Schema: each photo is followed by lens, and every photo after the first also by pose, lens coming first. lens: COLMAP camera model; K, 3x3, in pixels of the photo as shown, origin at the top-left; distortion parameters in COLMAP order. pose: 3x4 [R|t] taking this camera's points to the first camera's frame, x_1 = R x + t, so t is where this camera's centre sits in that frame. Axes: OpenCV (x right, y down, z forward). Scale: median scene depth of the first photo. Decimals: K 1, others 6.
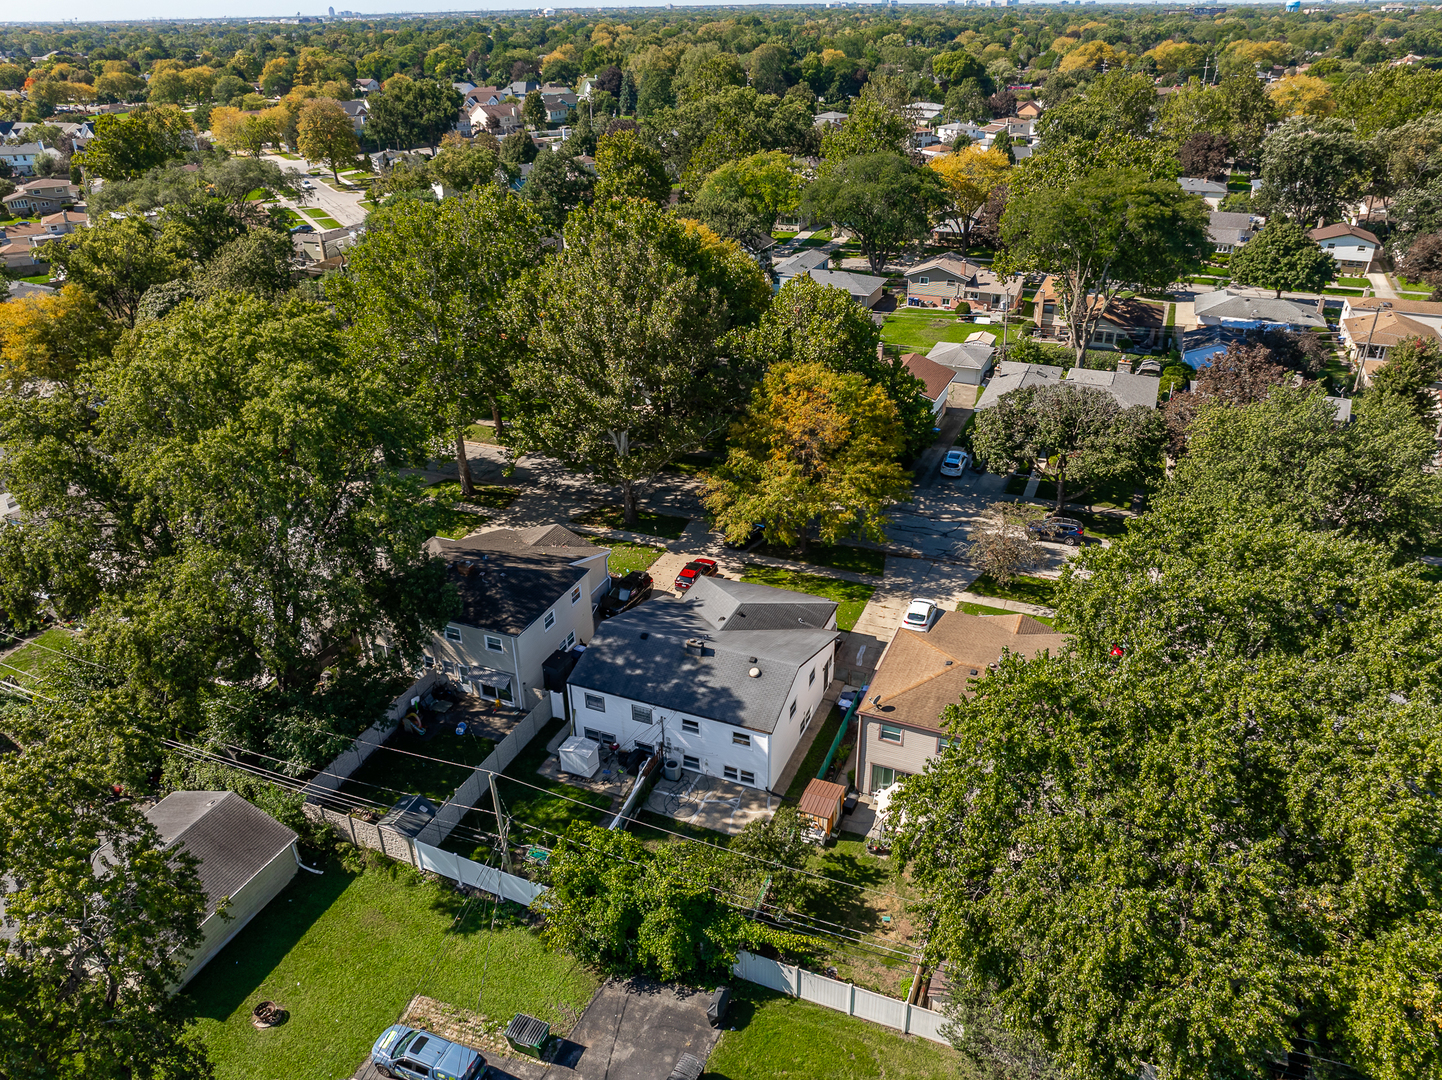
lens RADIAL K [[1018.2, 0, 725.5], [0, 1018.2, 539.7], [0, 0, 1]] dist [-0.031892, -0.015379]
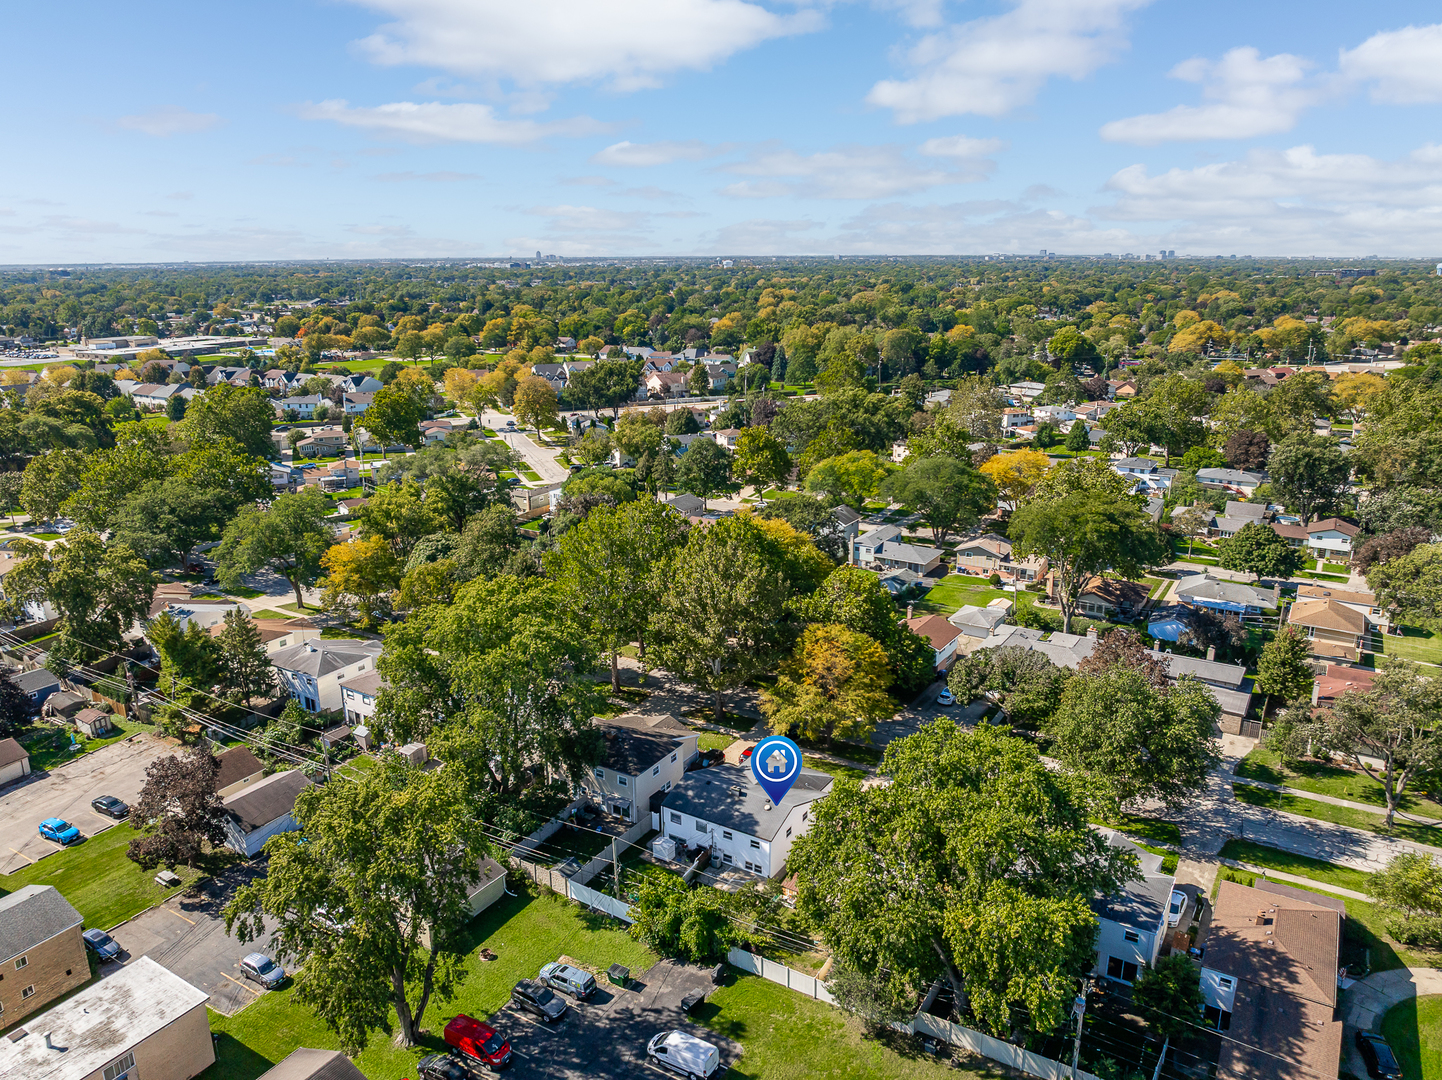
lens RADIAL K [[1018.2, 0, 721.9], [0, 1018.2, 550.5], [0, 0, 1]] dist [-0.031892, -0.015379]
pose [[0.986809, 0.051907, -0.153339, 0.122959], [-0.081045, 0.978360, -0.190376, 0.024230], [0.140139, 0.200292, 0.969662, -0.488637]]
